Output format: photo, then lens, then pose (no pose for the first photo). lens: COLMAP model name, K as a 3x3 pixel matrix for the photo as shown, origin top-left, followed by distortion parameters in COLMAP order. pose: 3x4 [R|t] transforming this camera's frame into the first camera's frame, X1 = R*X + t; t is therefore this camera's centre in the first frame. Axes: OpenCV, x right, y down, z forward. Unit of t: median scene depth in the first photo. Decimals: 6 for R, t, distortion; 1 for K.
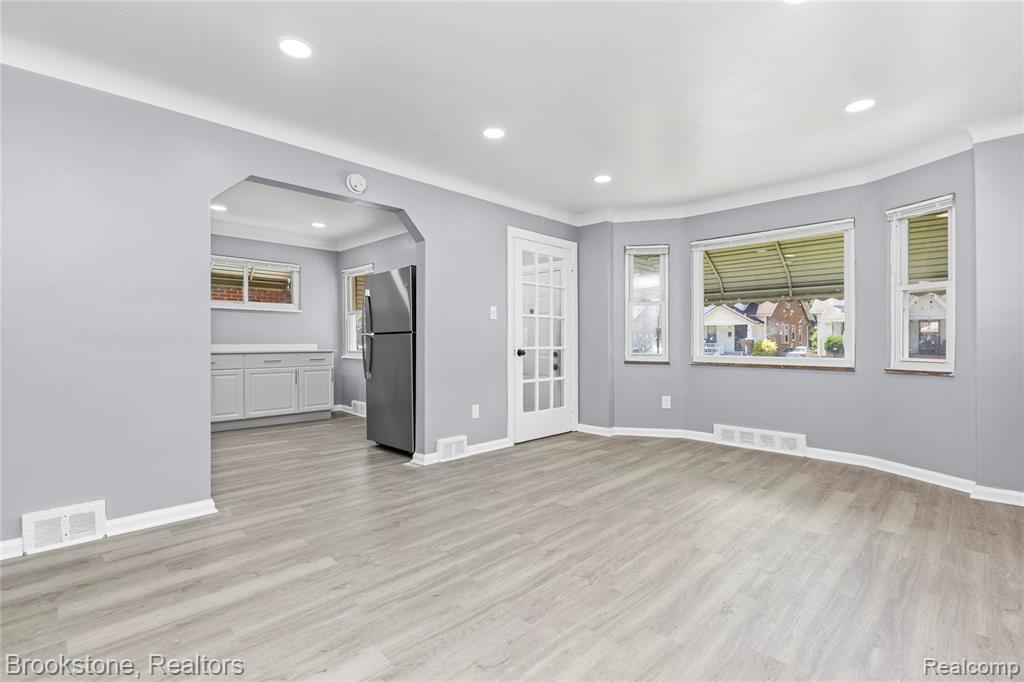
lens RADIAL K [[476.2, 0, 534.8], [0, 476.2, 344.9], [0, 0, 1]] dist [-0.000695, -0.000530]
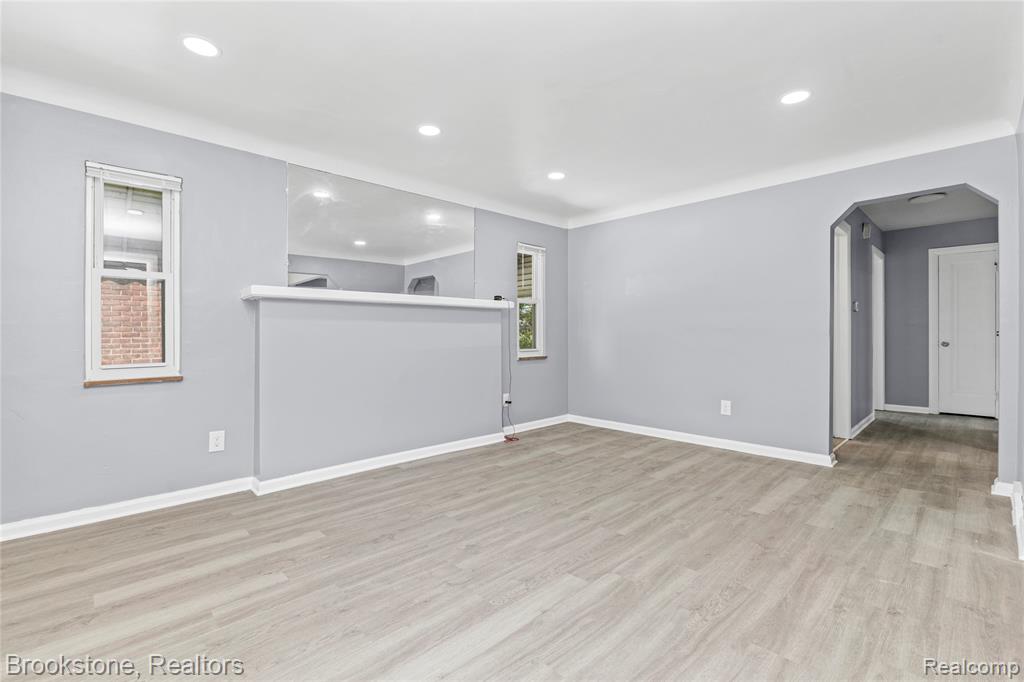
lens RADIAL K [[457.3, 0, 512.0], [0, 457.3, 341.0], [0, 0, 1]] dist [-0.011175, -0.000476]
pose [[-0.997734, 0.004136, 0.067162, 0.127698], [0.005629, 0.999741, 0.022055, -0.030192], [-0.067053, 0.022383, -0.997498, 1.987368]]
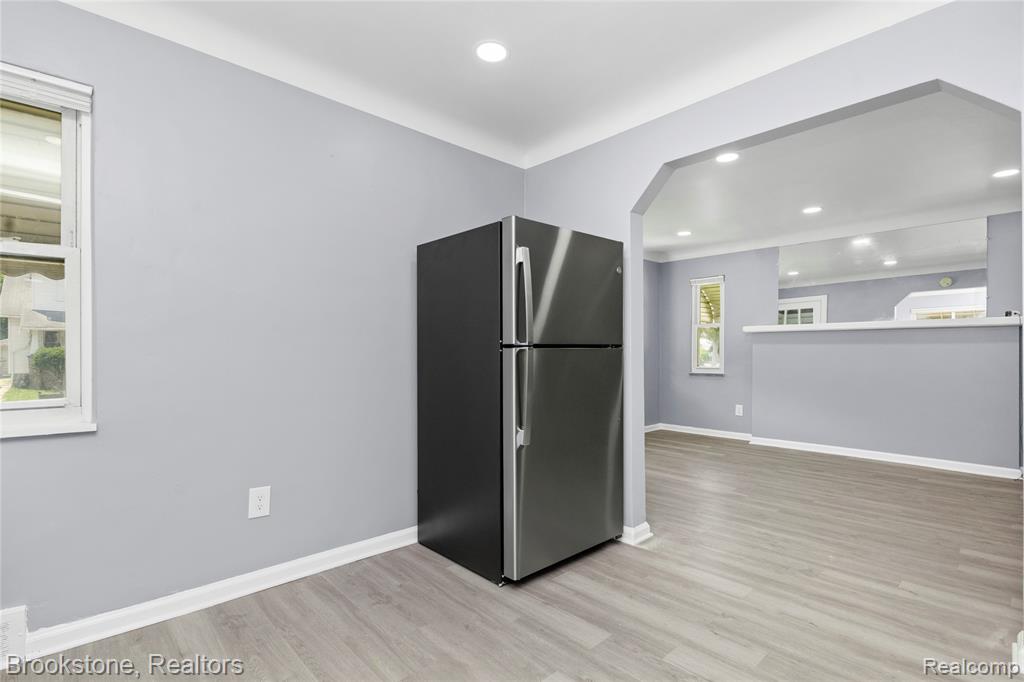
lens RADIAL K [[476.2, 0, 512.9], [0, 476.2, 343.3], [0, 0, 1]] dist [-0.002591, -0.000792]
pose [[0.074234, 0.019480, 0.997051, -1.478595], [0.001937, 0.999804, -0.019678, -0.028895], [-0.997239, 0.003392, 0.074182, 1.776568]]
